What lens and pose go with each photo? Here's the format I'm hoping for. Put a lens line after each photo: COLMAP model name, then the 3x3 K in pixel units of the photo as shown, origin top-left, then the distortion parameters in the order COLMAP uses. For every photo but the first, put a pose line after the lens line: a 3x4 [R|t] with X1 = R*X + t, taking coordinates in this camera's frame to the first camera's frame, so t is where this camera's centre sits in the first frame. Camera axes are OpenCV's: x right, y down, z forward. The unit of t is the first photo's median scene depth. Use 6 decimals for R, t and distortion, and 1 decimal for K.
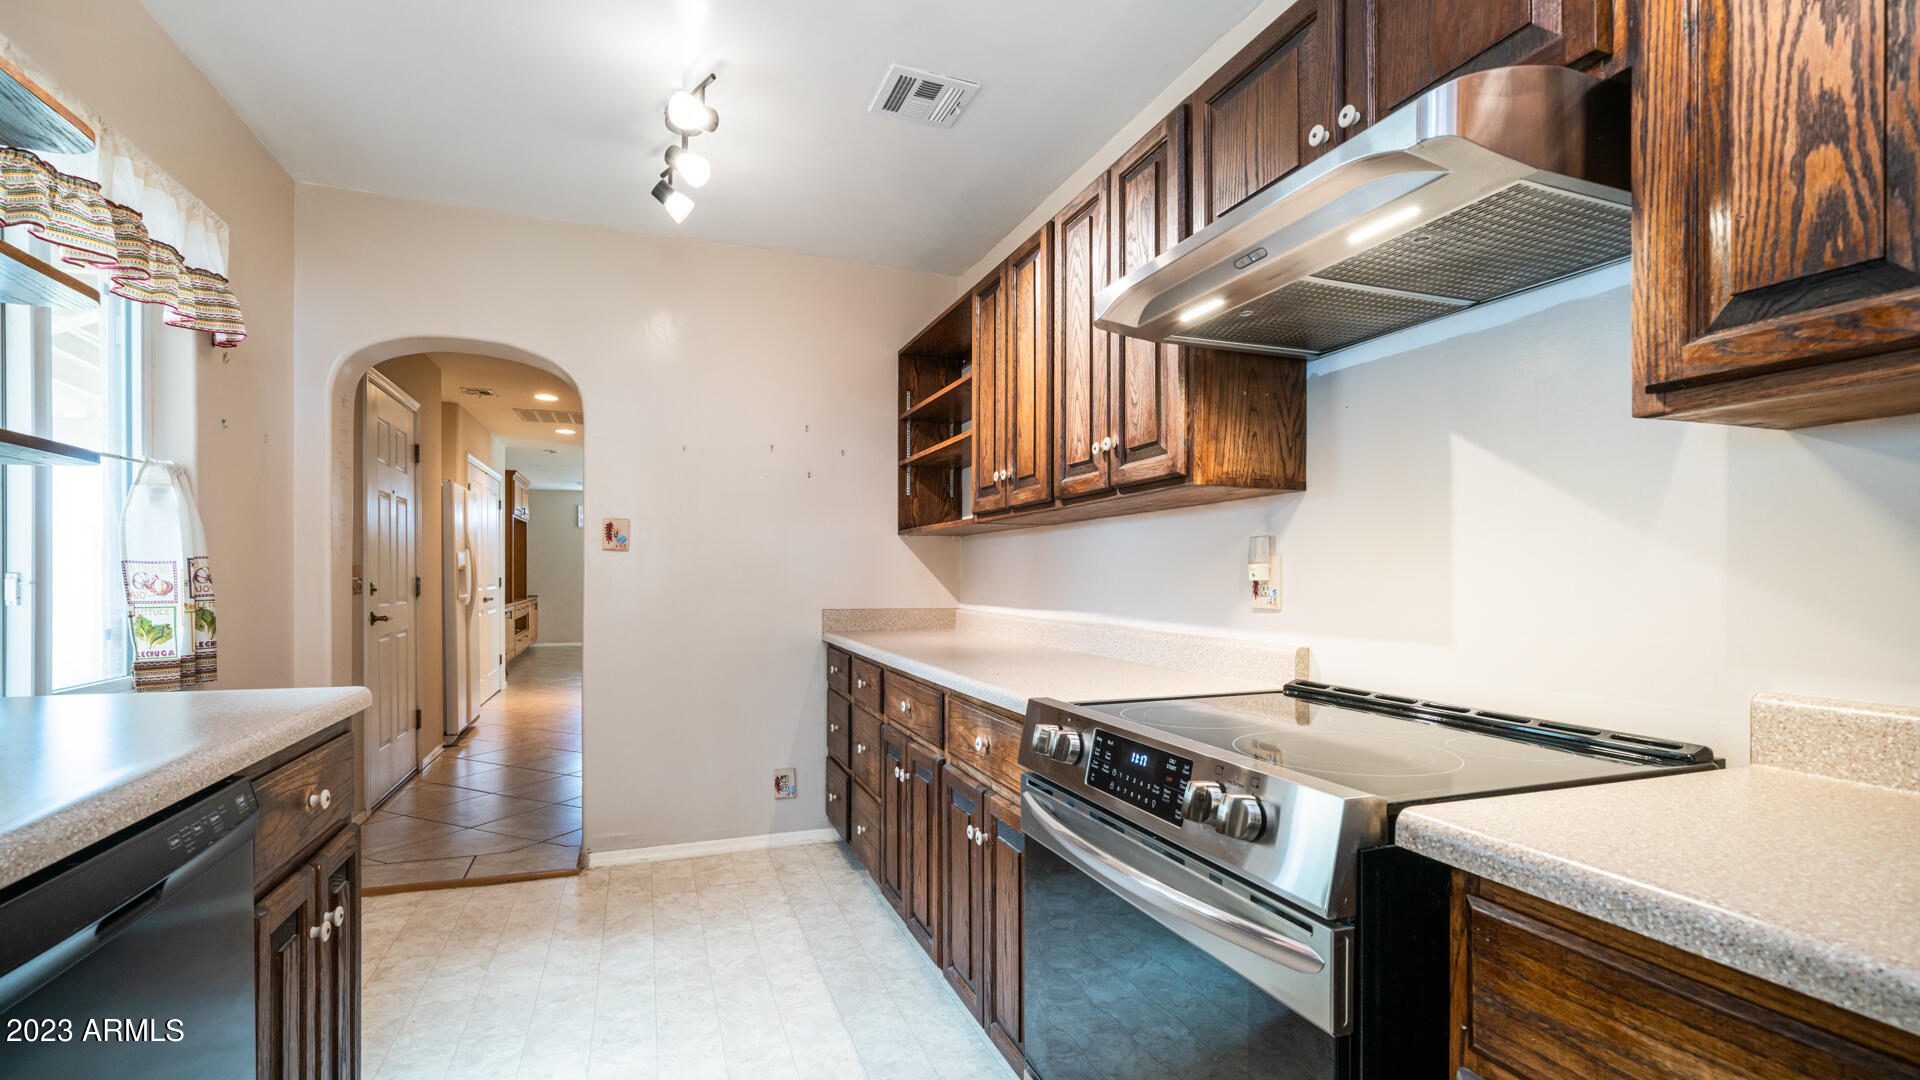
lens RADIAL K [[827.3, 0, 927.6], [0, 827.3, 577.3], [0, 0, 1]] dist [-0.002665, -0.000047]
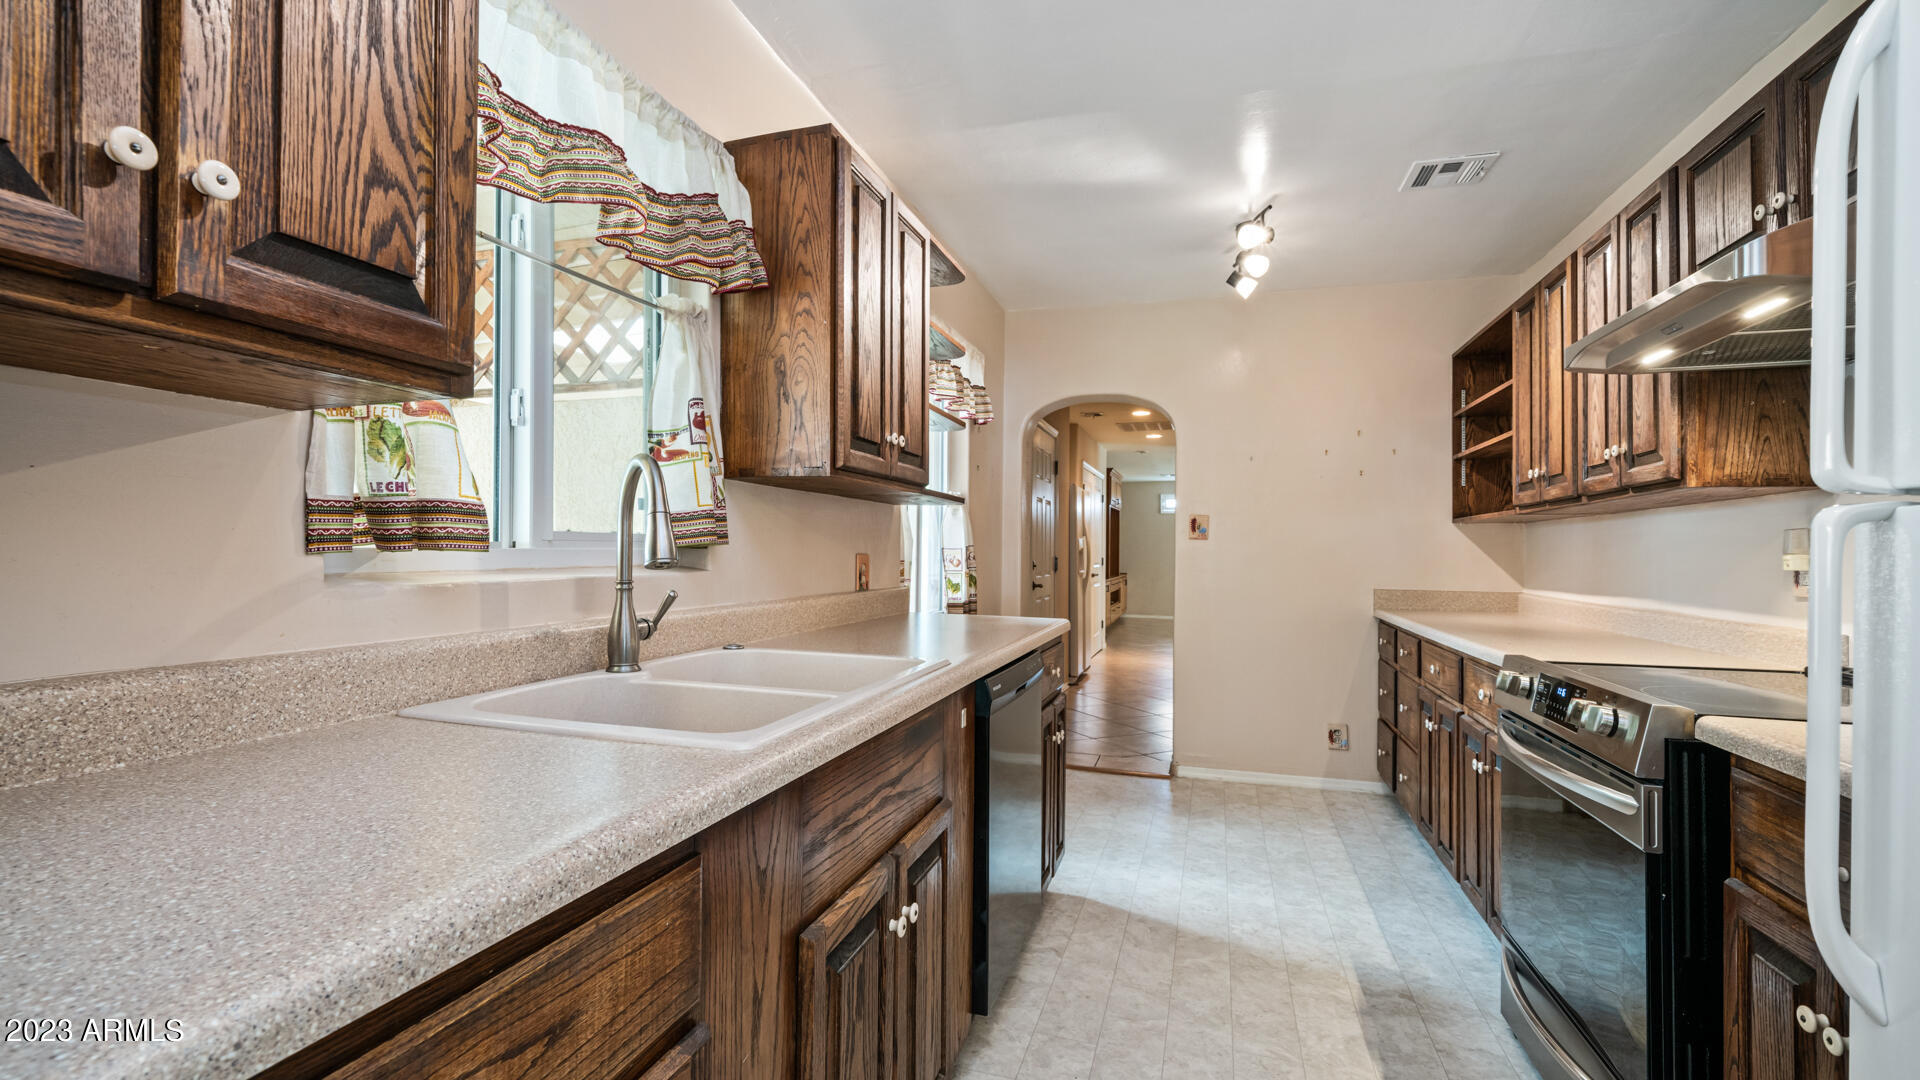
lens RADIAL K [[814.0, 0, 960.0], [0, 814.0, 540.0], [0, 0, 1]] dist [-0.002034, -0.000246]
pose [[0.803801, -0.002533, -0.594893, 0.111936], [-0.010826, 0.999763, -0.018884, -0.002804], [0.594800, 0.021619, 0.803583, -0.335380]]
